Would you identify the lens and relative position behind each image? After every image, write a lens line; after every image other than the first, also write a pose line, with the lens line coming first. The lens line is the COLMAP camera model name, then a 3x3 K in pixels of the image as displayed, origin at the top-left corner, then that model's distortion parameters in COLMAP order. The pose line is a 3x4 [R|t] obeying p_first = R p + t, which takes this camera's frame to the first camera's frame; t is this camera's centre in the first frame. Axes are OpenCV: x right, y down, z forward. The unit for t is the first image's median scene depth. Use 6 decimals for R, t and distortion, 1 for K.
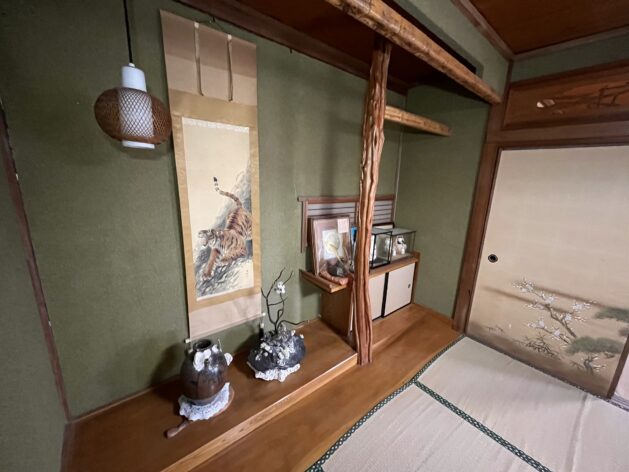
lens RADIAL K [[252.0, 0, 312.8], [0, 252.0, 235.5], [0, 0, 1]] dist [-0.003197, -0.000331]
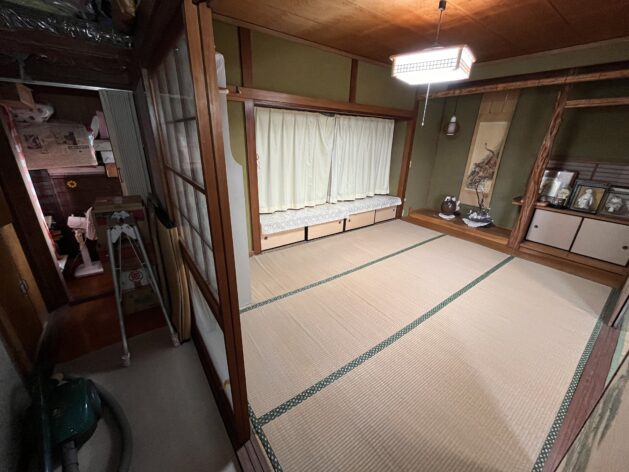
lens RADIAL K [[252.0, 0, 312.8], [0, 252.0, 235.5], [0, 0, 1]] dist [-0.003197, -0.000331]
pose [[-0.057346, 0.331082, -0.941858, 2.362400], [-0.250931, 0.908345, 0.334579, 0.209715], [0.966305, 0.255528, 0.030989, -0.557999]]
